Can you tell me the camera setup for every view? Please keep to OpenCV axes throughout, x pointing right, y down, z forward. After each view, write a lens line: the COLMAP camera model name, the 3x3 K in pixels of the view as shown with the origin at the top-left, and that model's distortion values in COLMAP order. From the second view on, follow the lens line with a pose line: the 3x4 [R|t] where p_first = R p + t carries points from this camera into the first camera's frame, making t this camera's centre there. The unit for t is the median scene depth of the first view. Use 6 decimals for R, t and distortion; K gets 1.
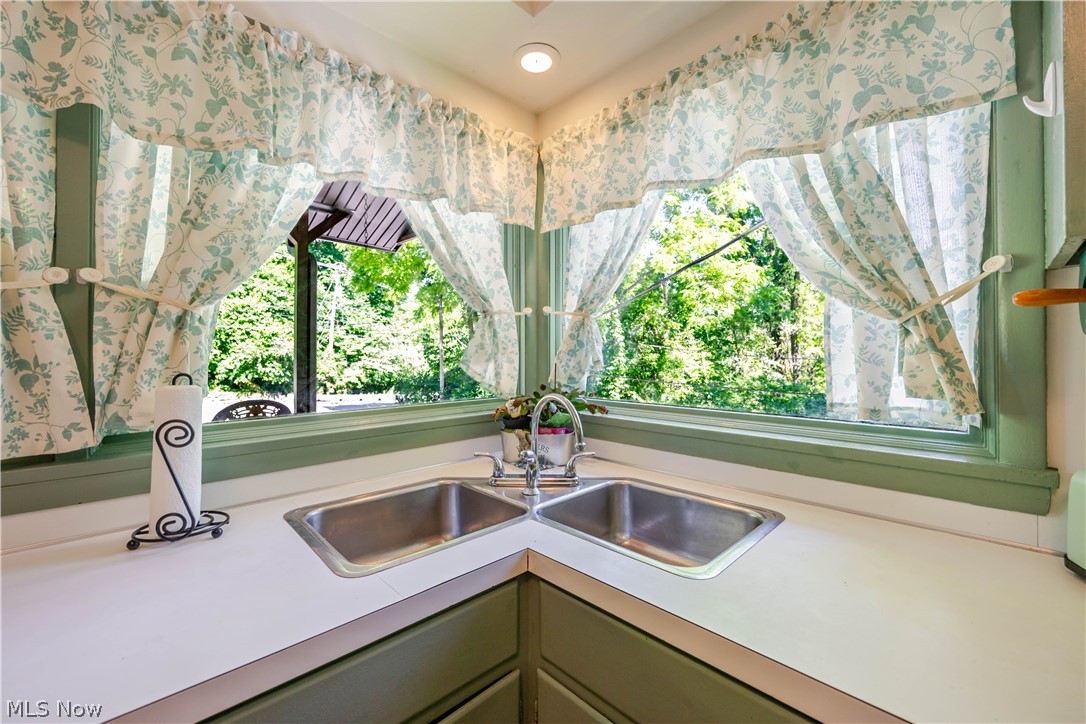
lens RADIAL K [[432.8, 0, 531.7], [0, 432.8, 354.4], [0, 0, 1]] dist [-0.000114, -0.000261]
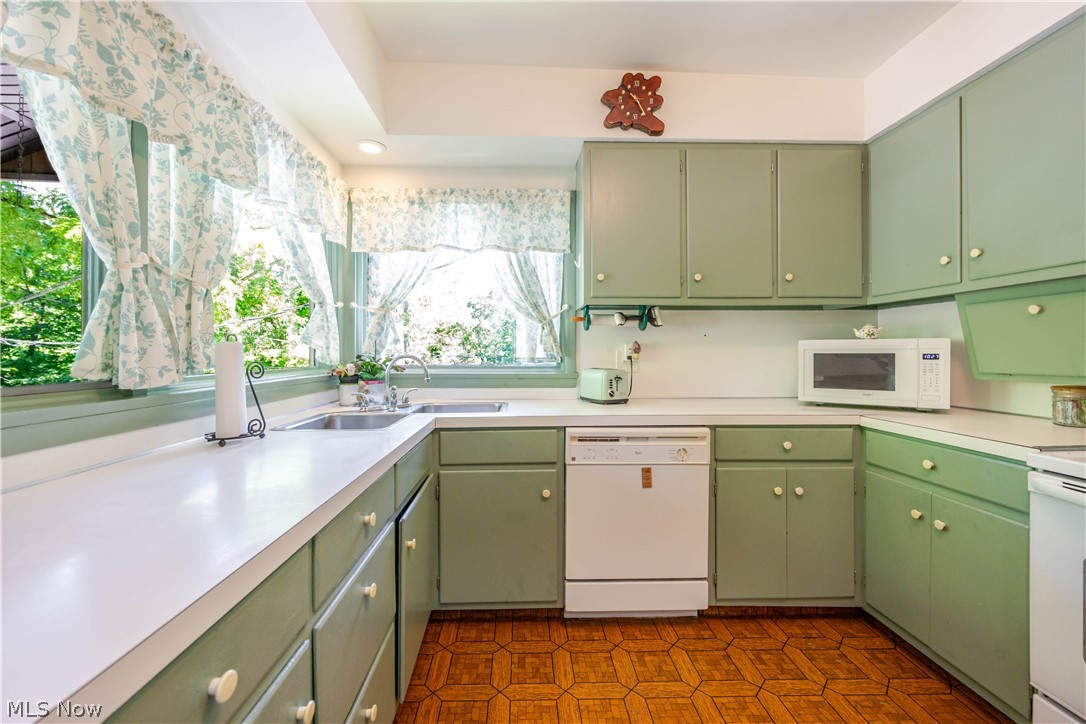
lens RADIAL K [[443.4, 0, 532.9], [0, 443.4, 348.3], [0, 0, 1]] dist [-0.003316, -0.000656]
pose [[0.661161, 0.011906, 0.750150, -0.837567], [-0.003097, 0.999909, -0.013140, 0.073002], [-0.750238, 0.006364, 0.661138, -0.525803]]
